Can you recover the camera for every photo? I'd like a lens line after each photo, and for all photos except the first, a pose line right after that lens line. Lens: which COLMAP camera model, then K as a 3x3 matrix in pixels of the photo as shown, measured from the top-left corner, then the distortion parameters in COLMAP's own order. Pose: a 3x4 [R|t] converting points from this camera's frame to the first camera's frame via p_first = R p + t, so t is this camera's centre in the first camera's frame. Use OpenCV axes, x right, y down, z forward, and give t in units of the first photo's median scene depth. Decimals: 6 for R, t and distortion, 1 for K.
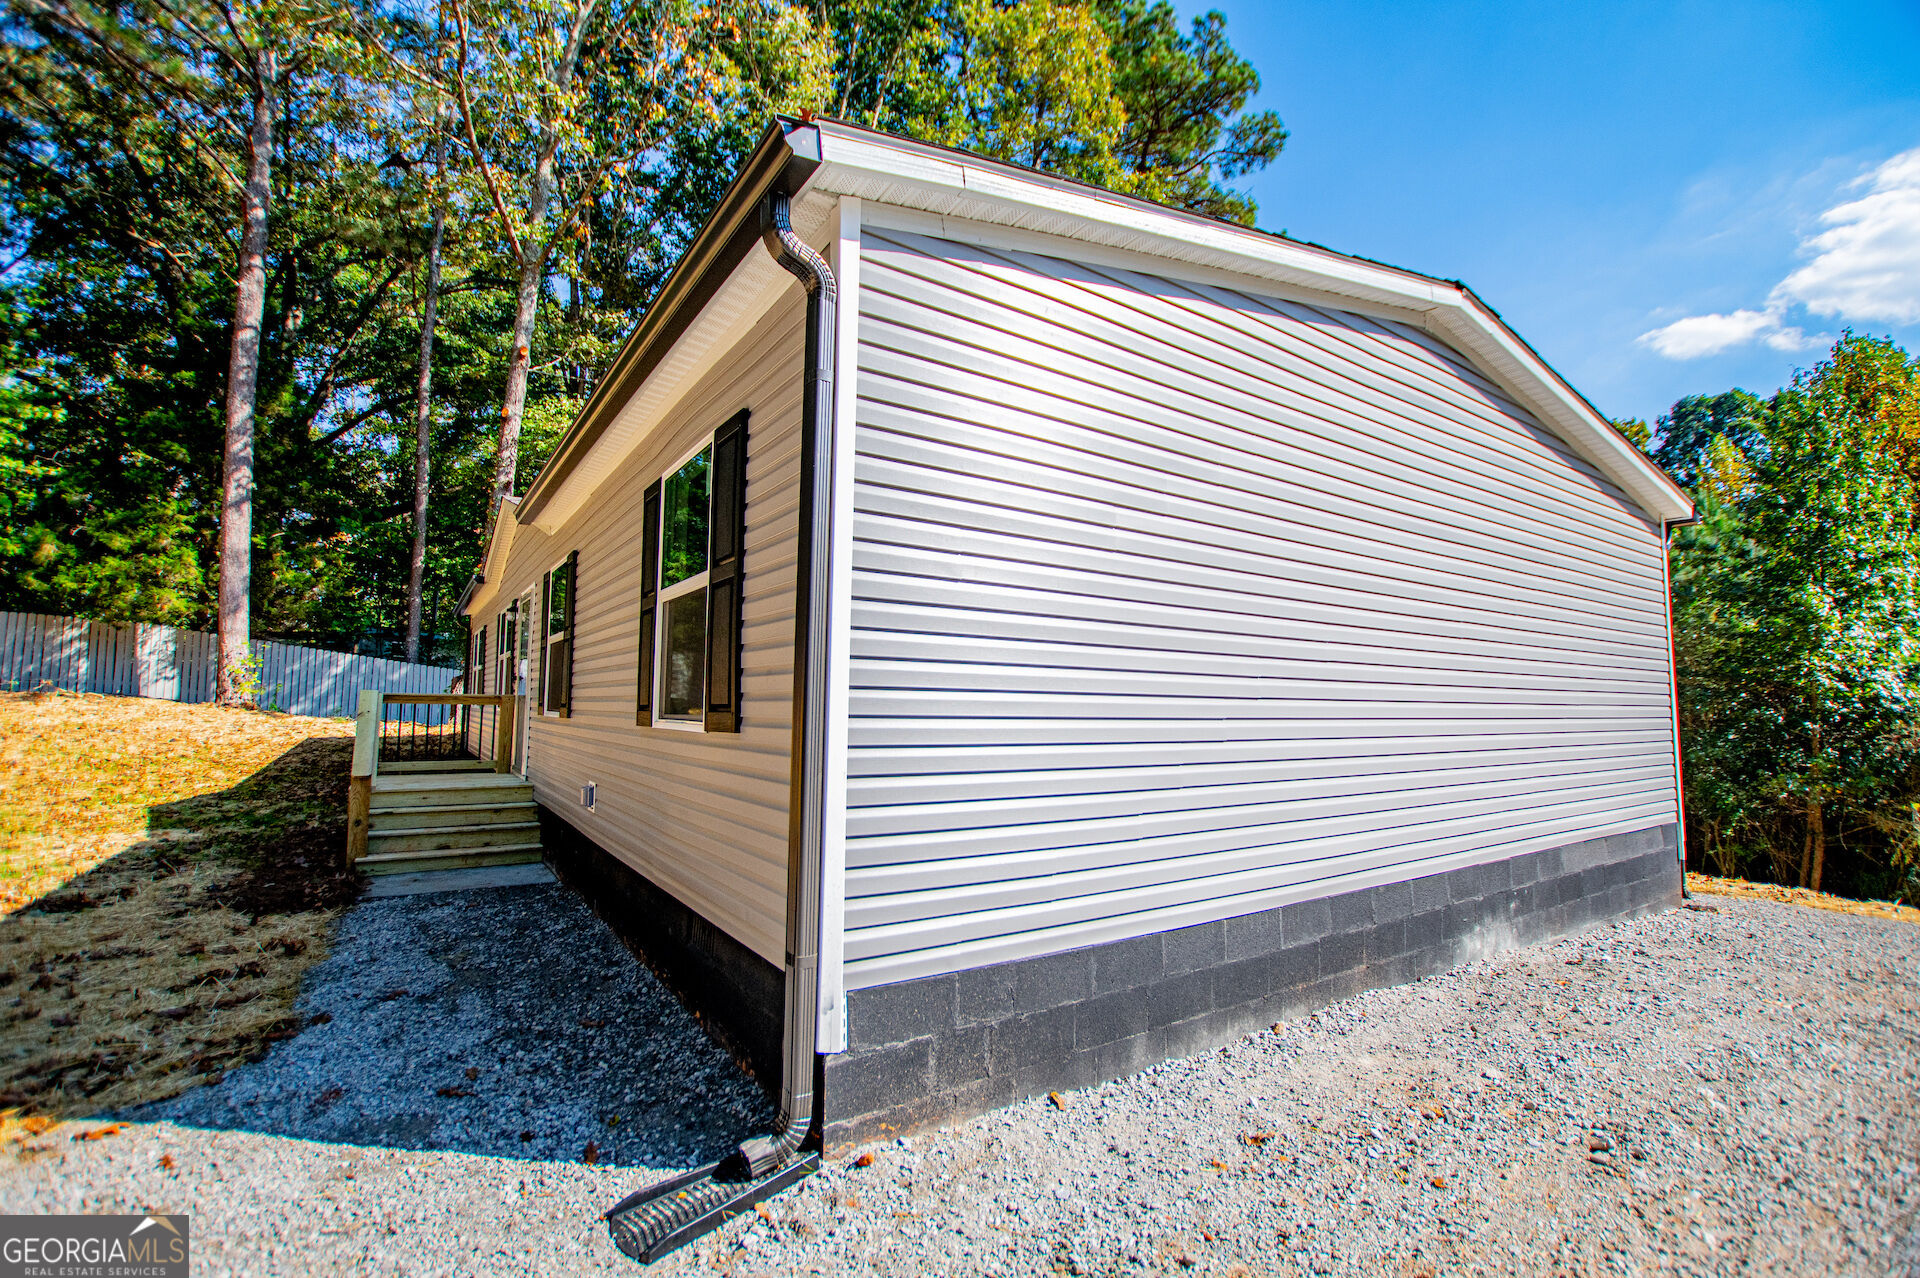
lens RADIAL K [[848.0, 0, 969.7], [0, 848.0, 633.1], [0, 0, 1]] dist [-0.033619, 0.000637]
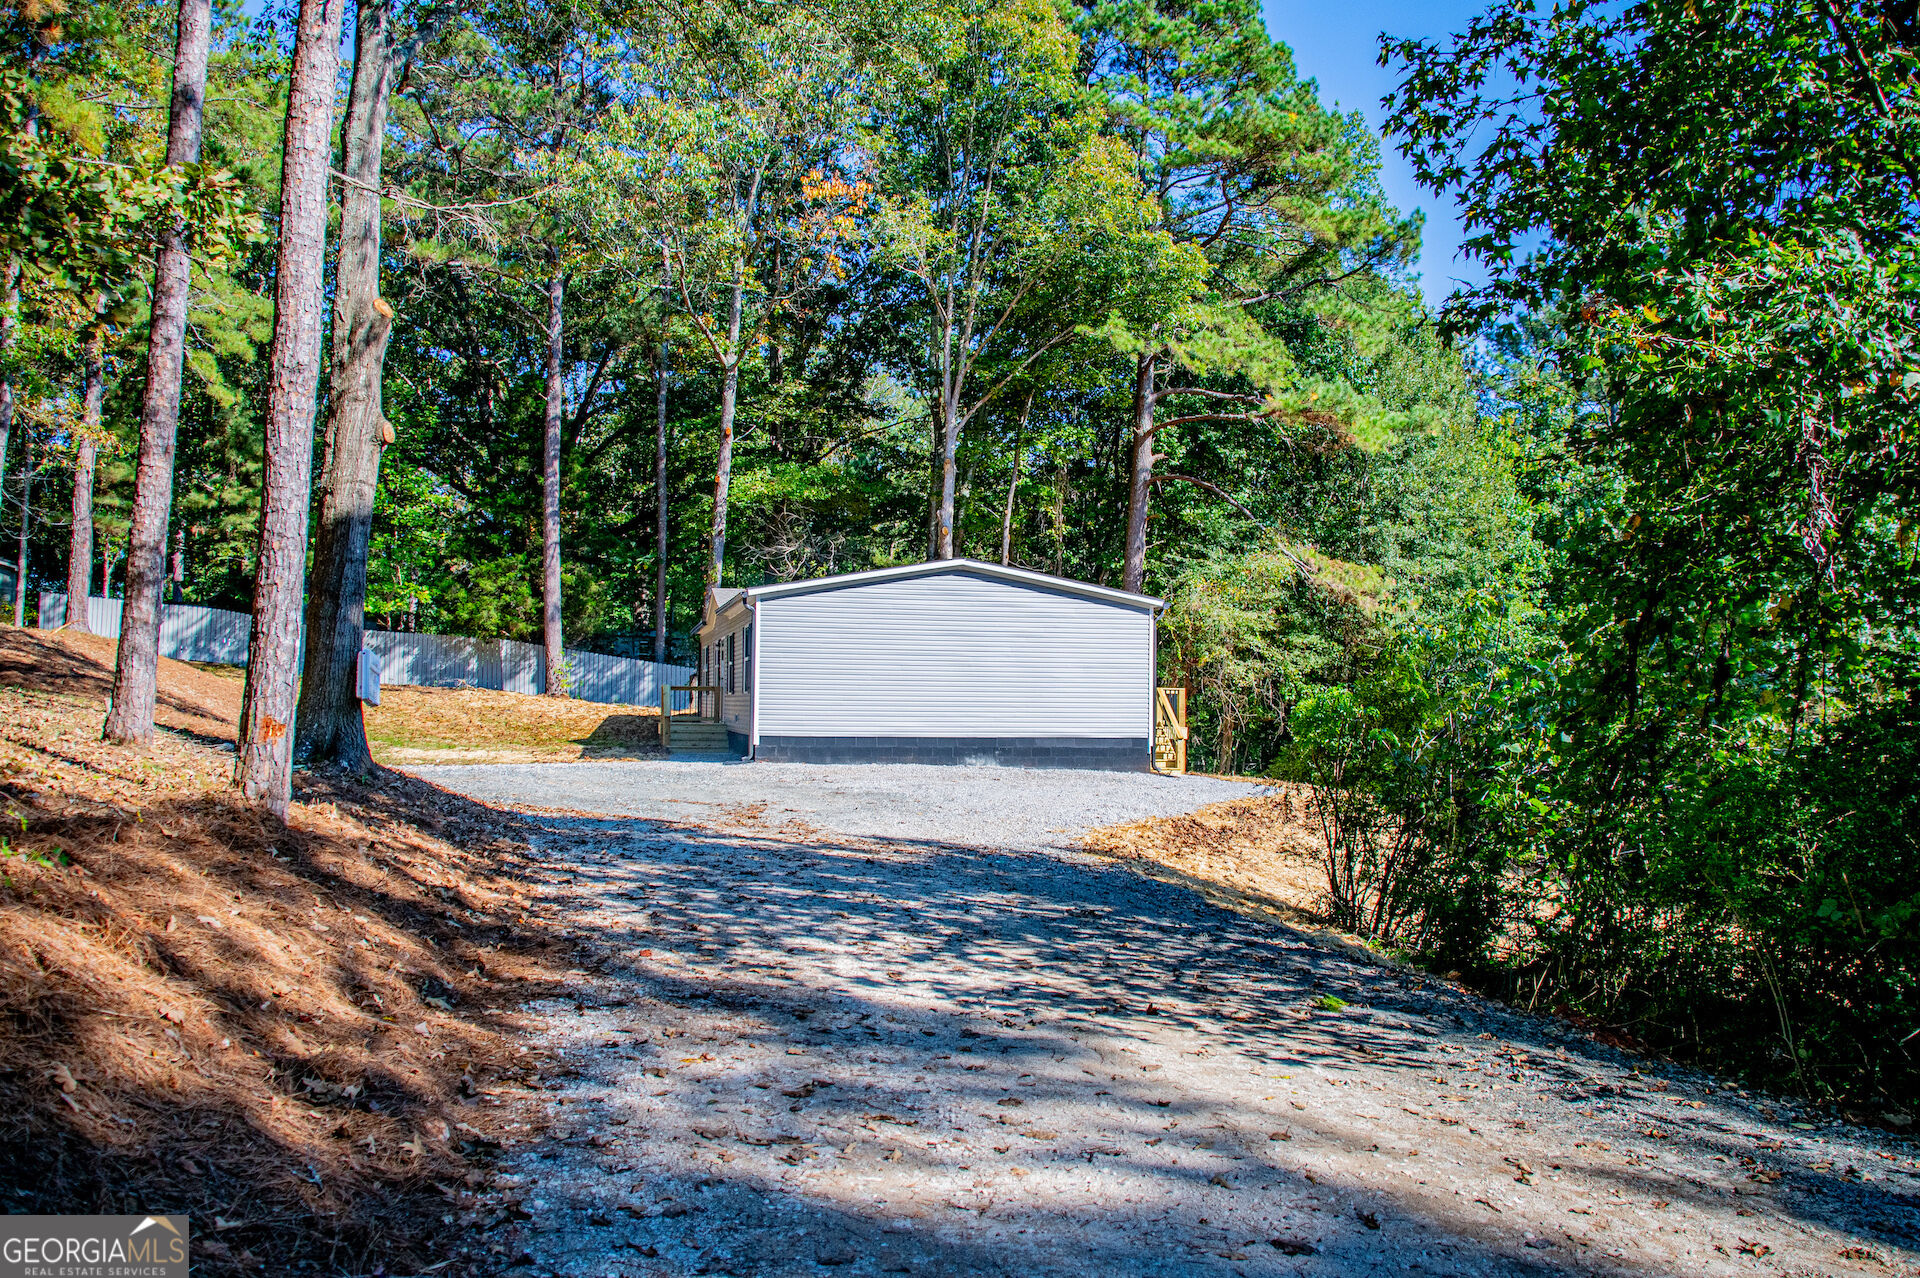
lens RADIAL K [[1506.3, 0, 963.1], [0, 1506.3, 634.7], [0, 0, 1]] dist [-0.139022, 0.087780]
pose [[0.933880, -0.017006, -0.357181, 1.569611], [0.031110, 0.998945, 0.033778, -0.186427], [0.356230, -0.042656, 0.933424, -2.619879]]
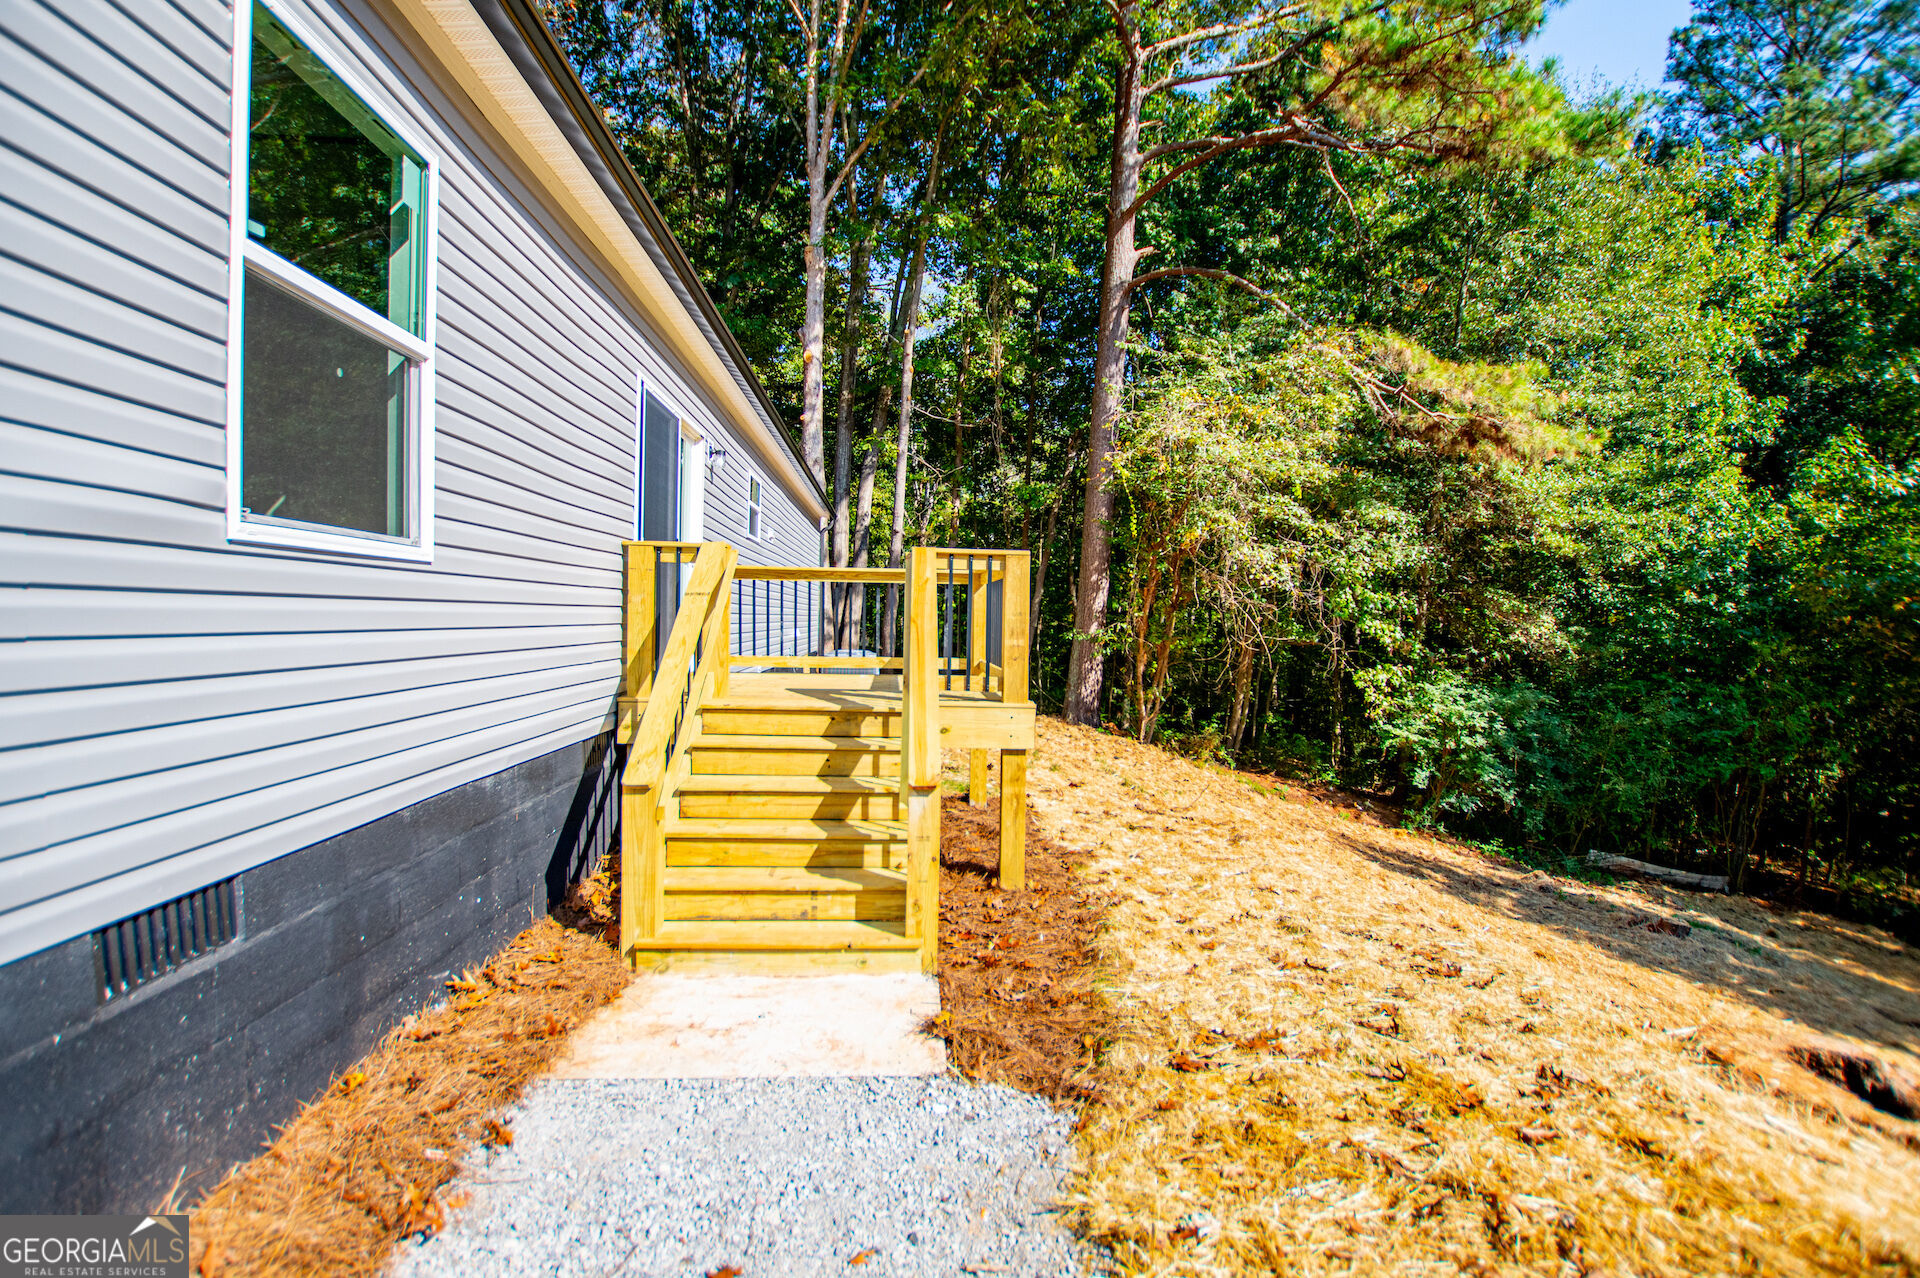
lens RADIAL K [[872.8, 0, 969.0], [0, 872.8, 638.2], [0, 0, 1]] dist [-0.031394, 0.000167]
pose [[0.869707, 0.016724, -0.493284, 0.935807], [0.035225, 0.994774, 0.095832, 0.117611], [0.492309, -0.100721, 0.864573, 0.858420]]
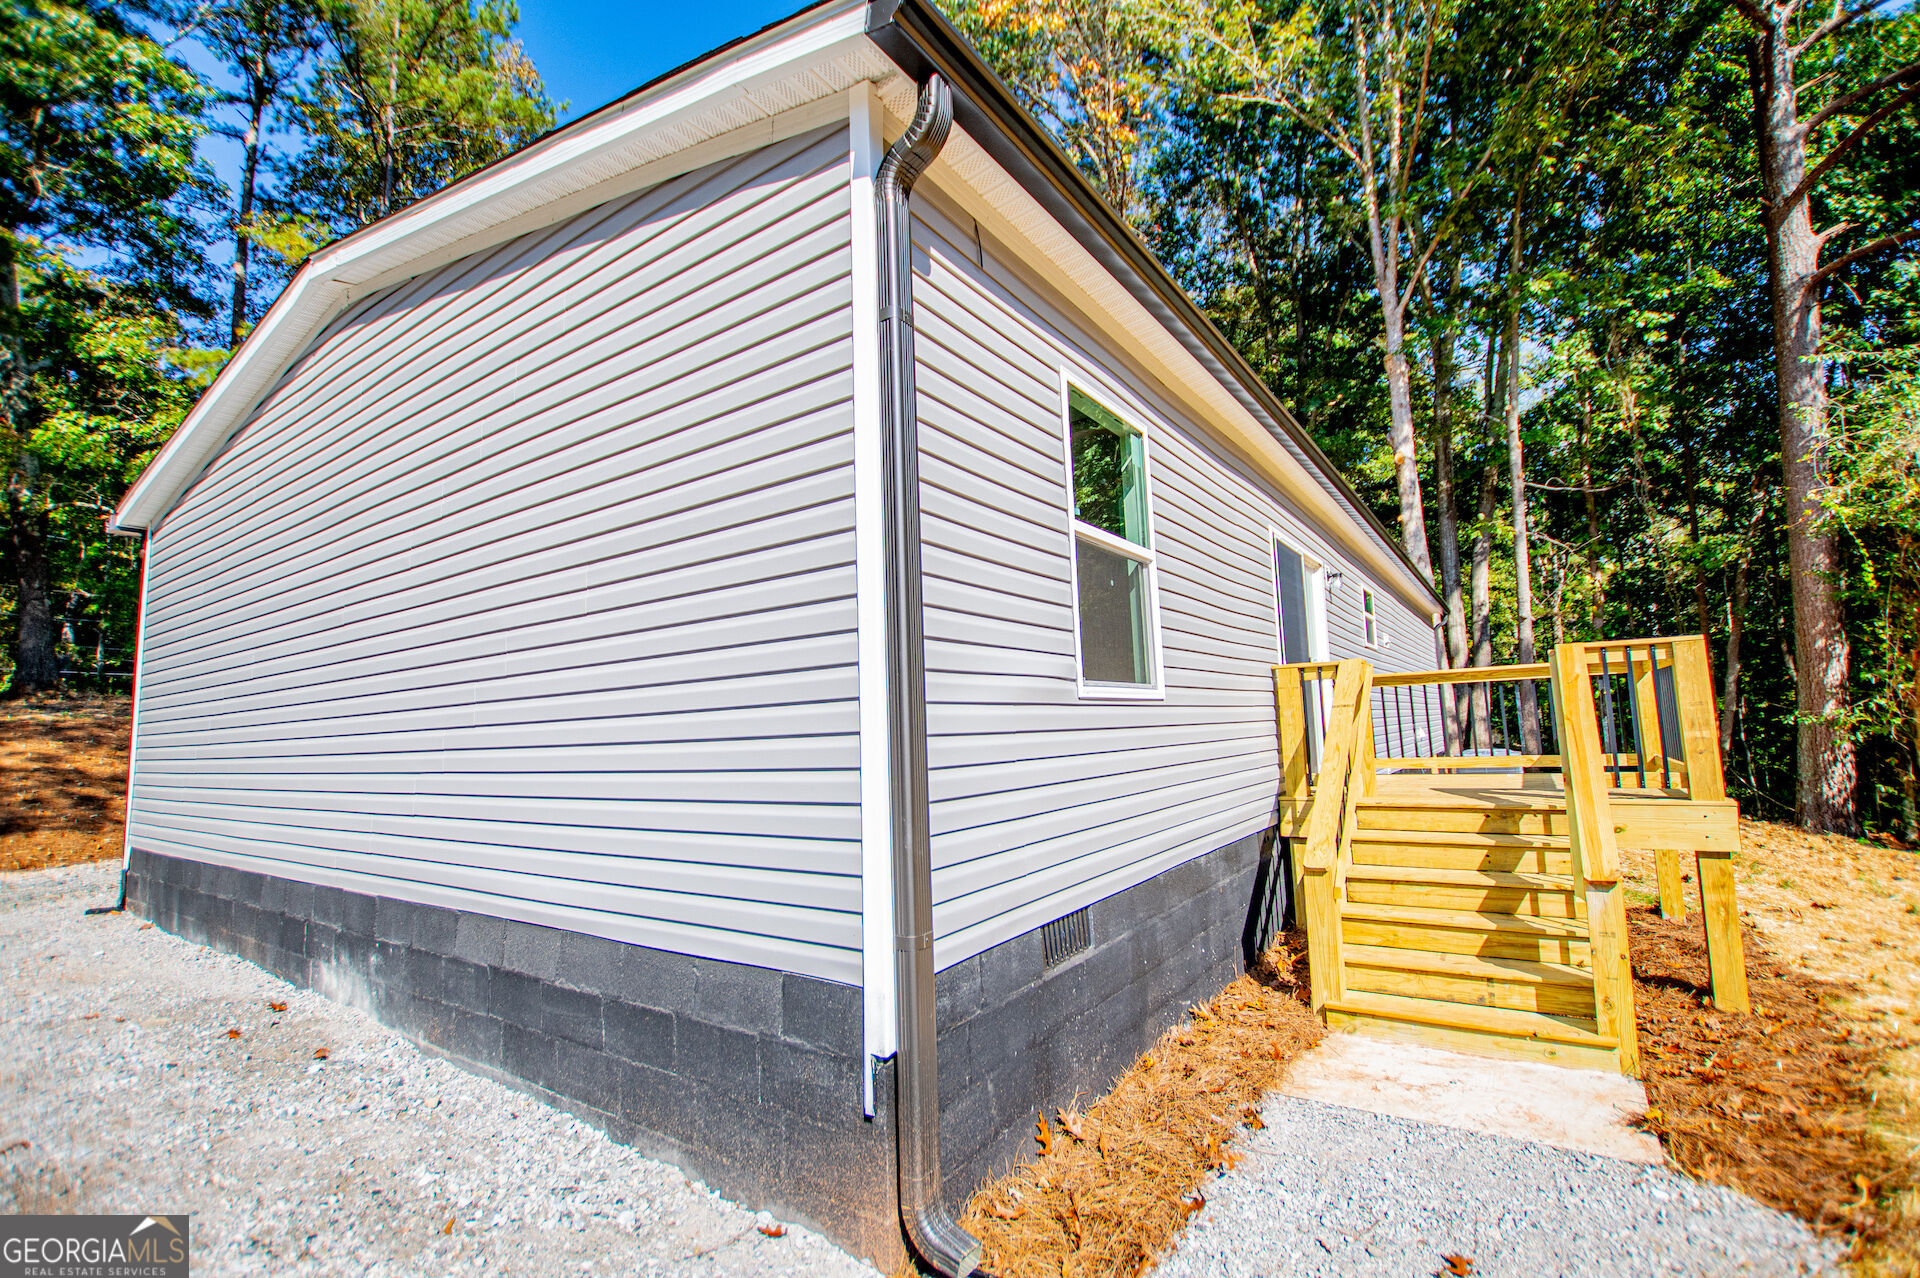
lens RADIAL K [[844.4, 0, 975.6], [0, 844.4, 636.5], [0, 0, 1]] dist [-0.031465, 0.003754]
pose [[0.375316, -0.126291, -0.918253, 0.986326], [0.124192, 0.988593, -0.085205, 0.104995], [0.918539, -0.082061, 0.386719, 0.769744]]
